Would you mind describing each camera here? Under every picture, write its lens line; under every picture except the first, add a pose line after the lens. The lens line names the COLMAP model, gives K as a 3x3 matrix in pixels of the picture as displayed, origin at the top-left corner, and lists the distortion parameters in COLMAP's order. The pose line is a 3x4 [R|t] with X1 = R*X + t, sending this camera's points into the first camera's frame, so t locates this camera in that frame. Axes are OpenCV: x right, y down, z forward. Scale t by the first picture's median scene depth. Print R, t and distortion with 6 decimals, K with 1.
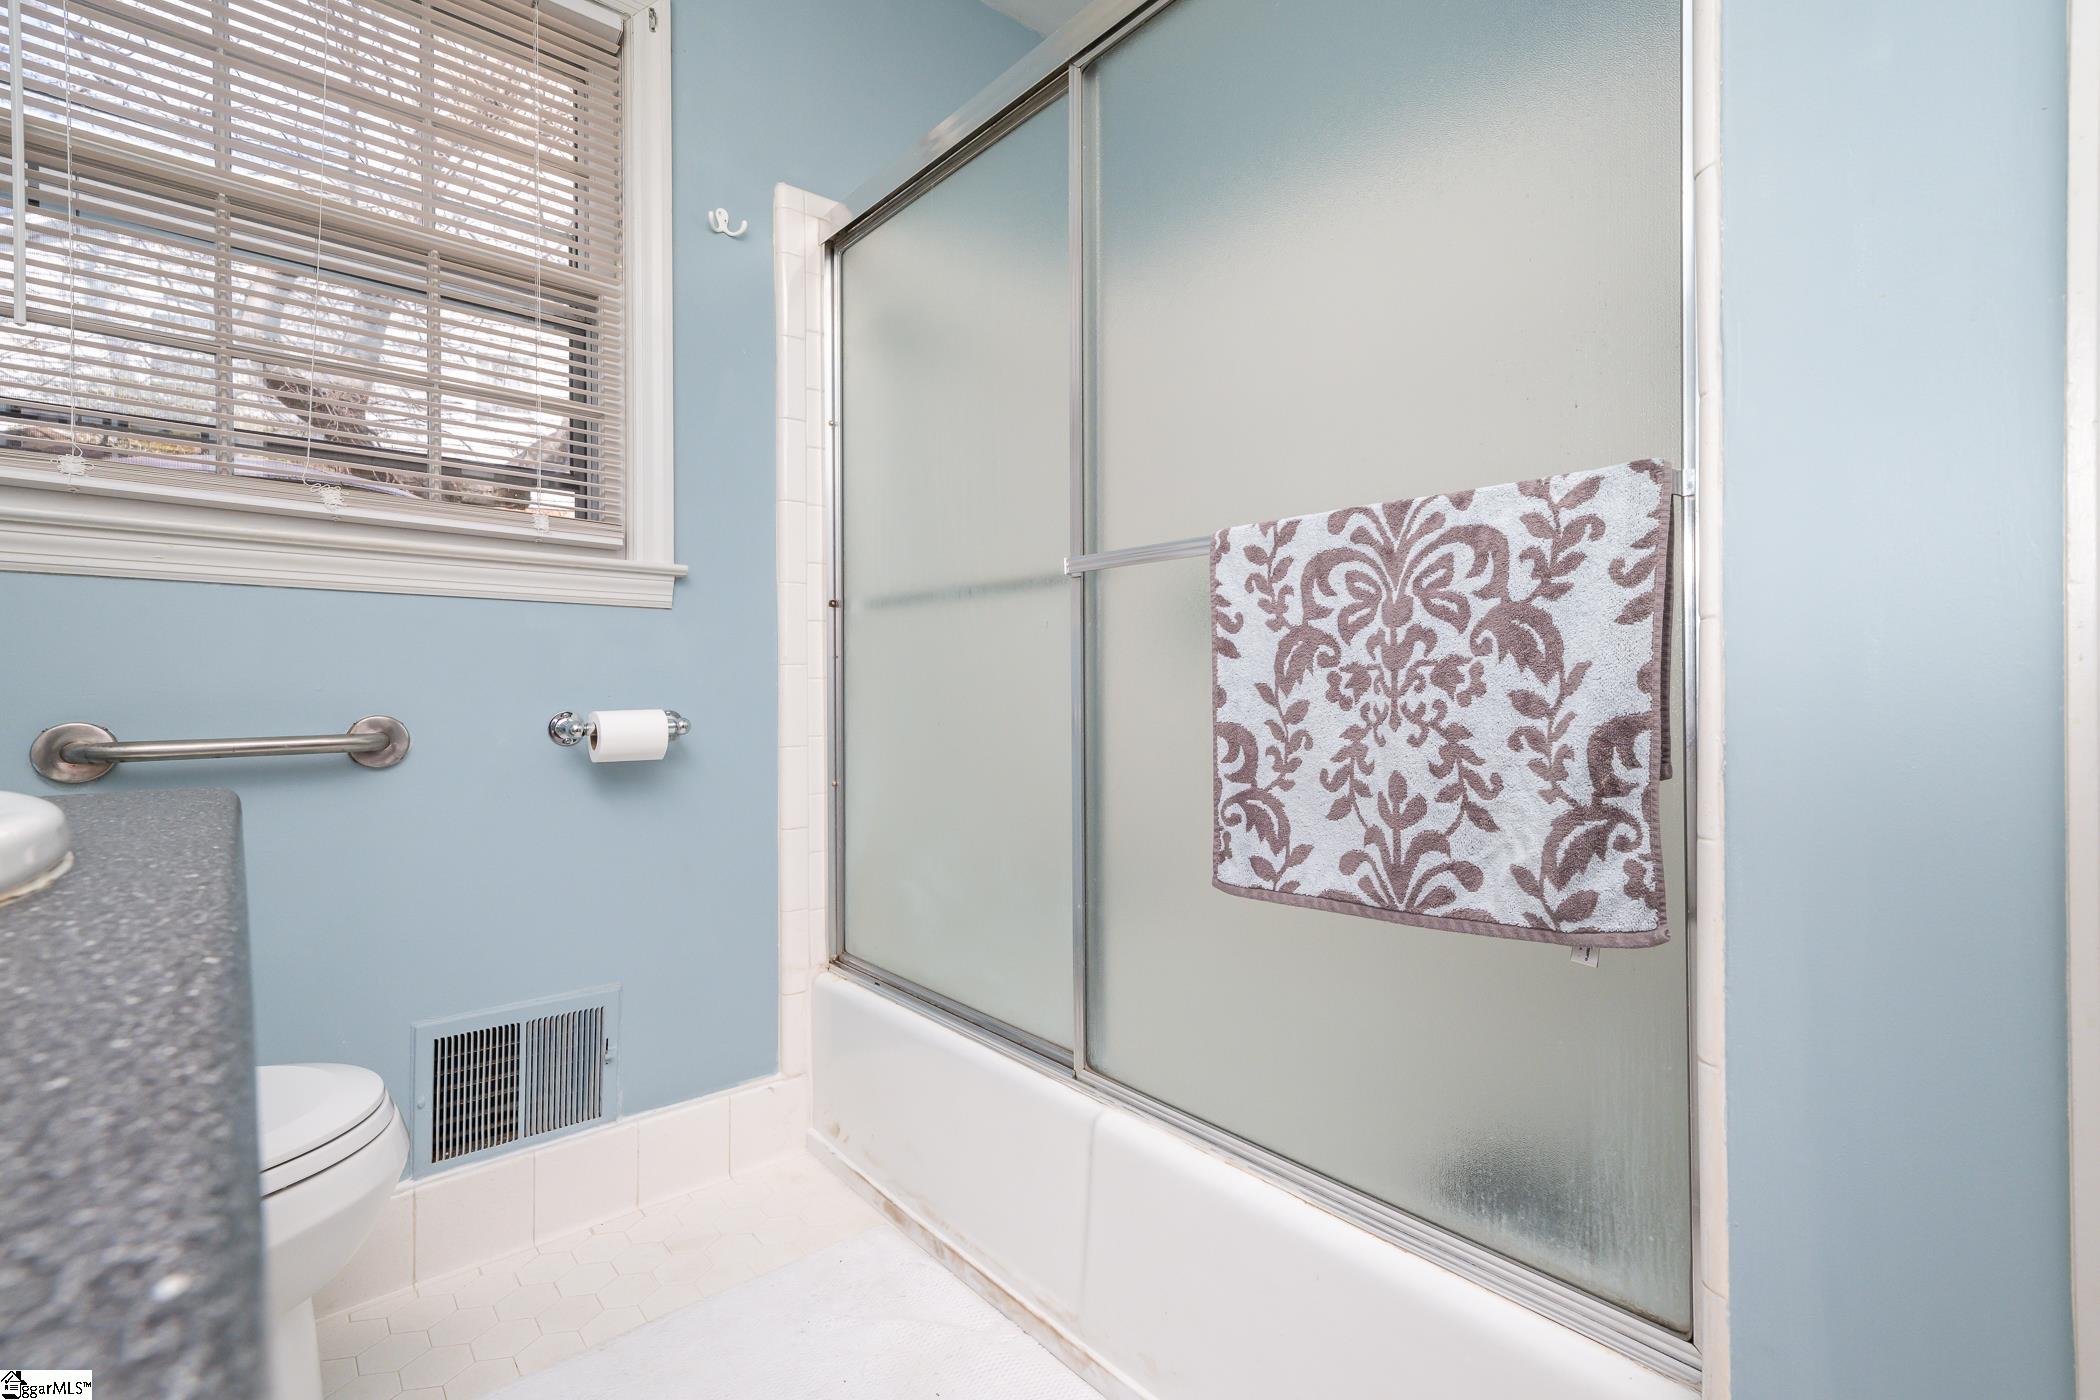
lens RADIAL K [[959.8, 0, 1016.7], [0, 959.8, 677.7], [0, 0, 1]] dist [0.017085, -0.000124]
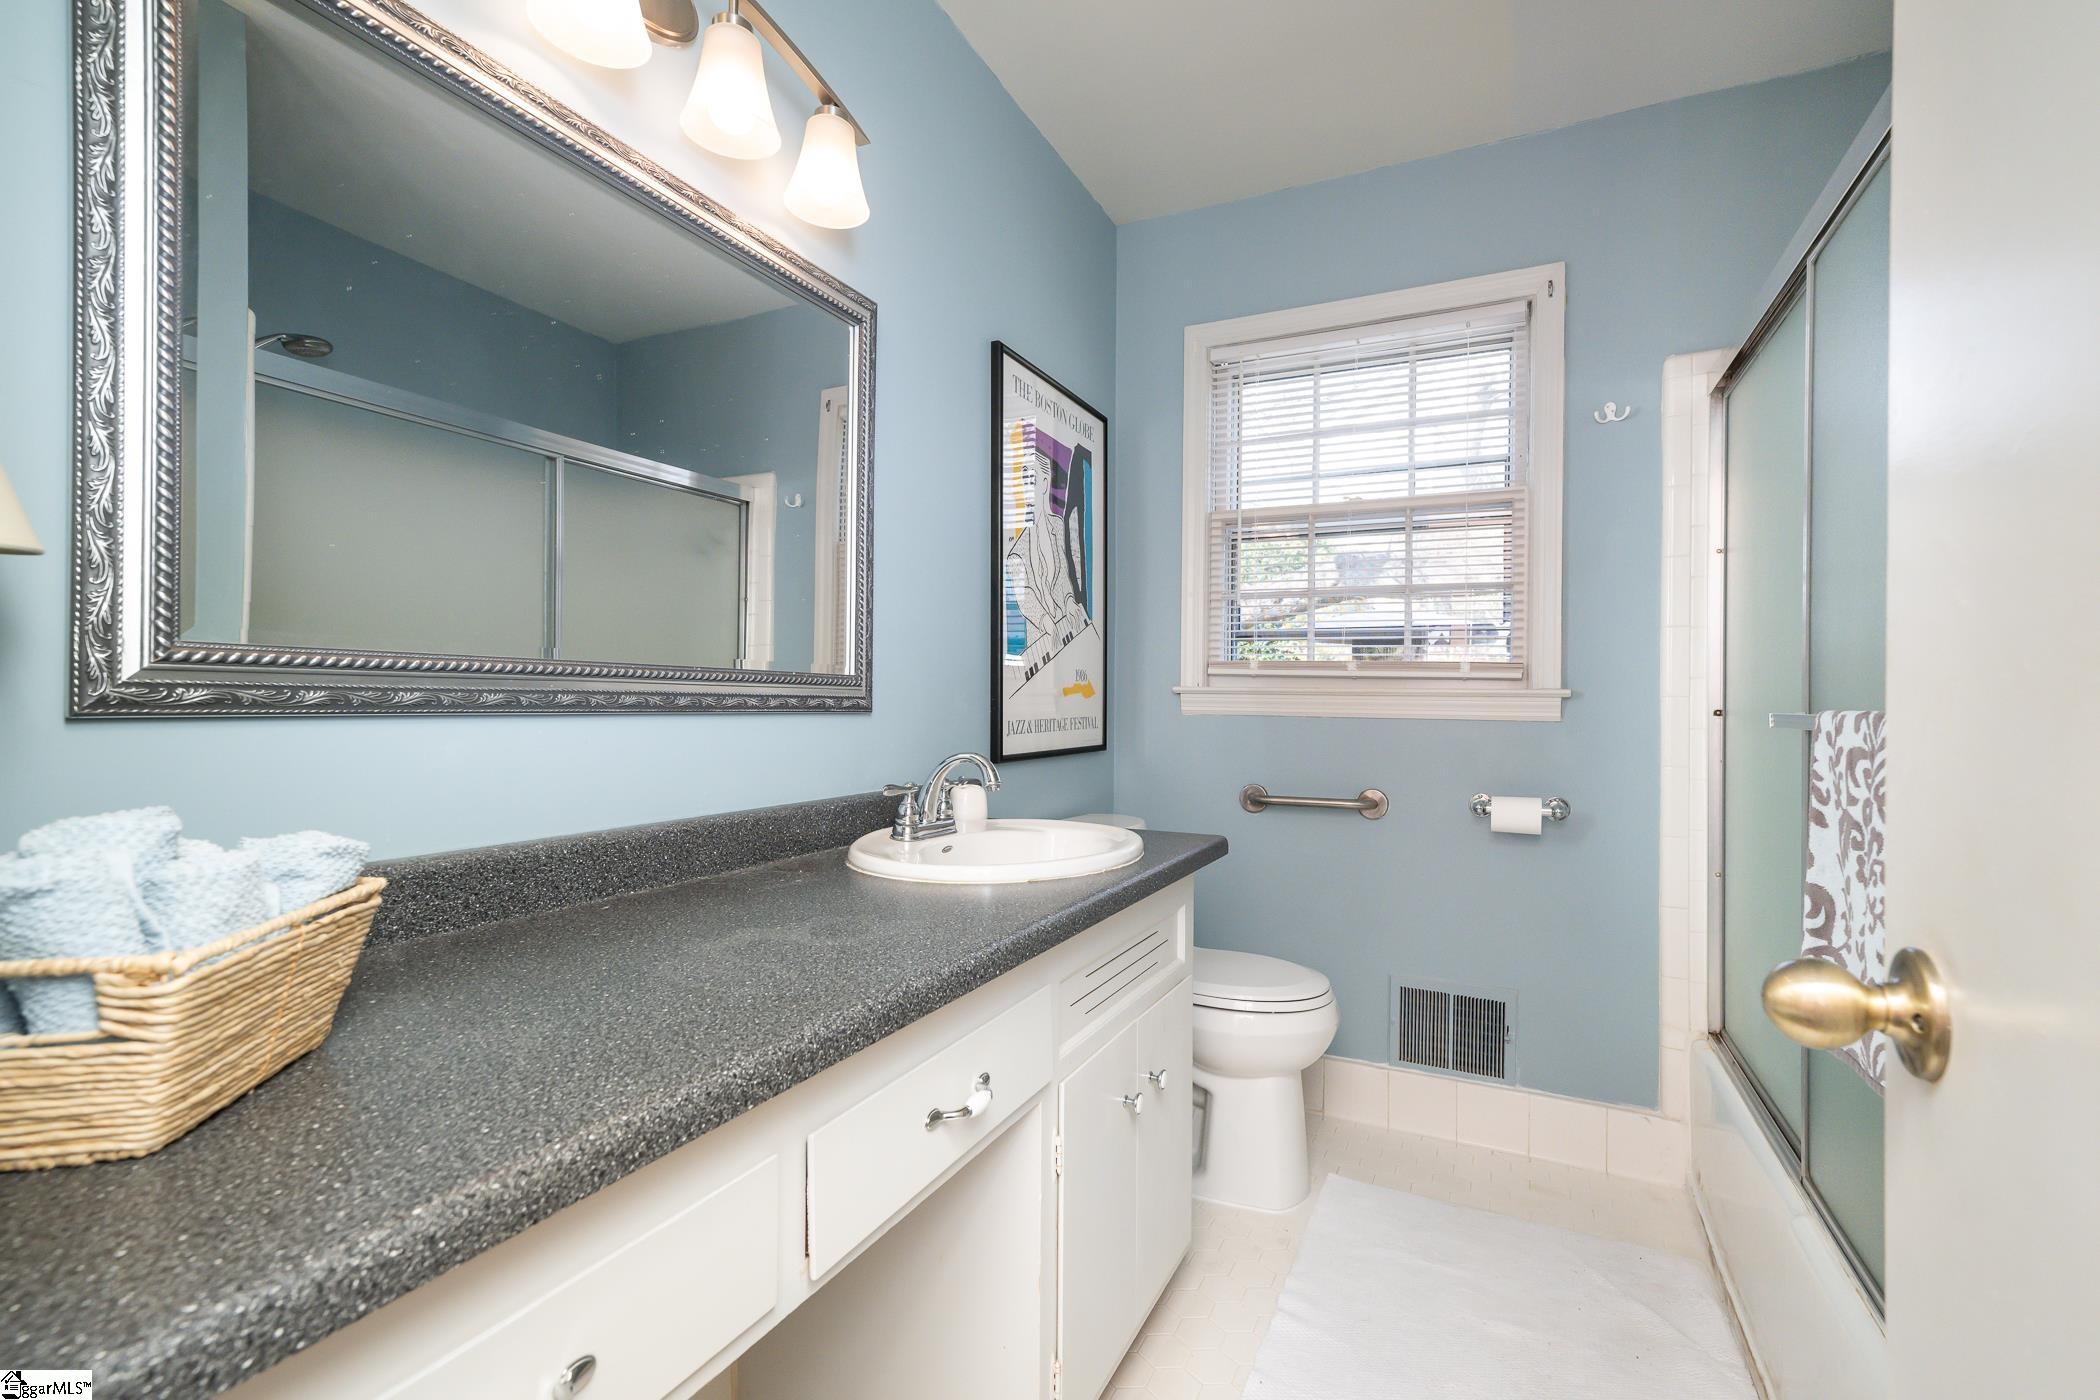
lens RADIAL K [[959.8, 0, 1016.7], [0, 959.8, 677.7], [0, 0, 1]] dist [0.017085, -0.000124]
pose [[0.384738, -0.005545, -0.923009, 0.684883], [-0.006197, 0.999944, -0.008590, -0.135420], [0.923005, 0.009025, 0.384682, -0.240884]]
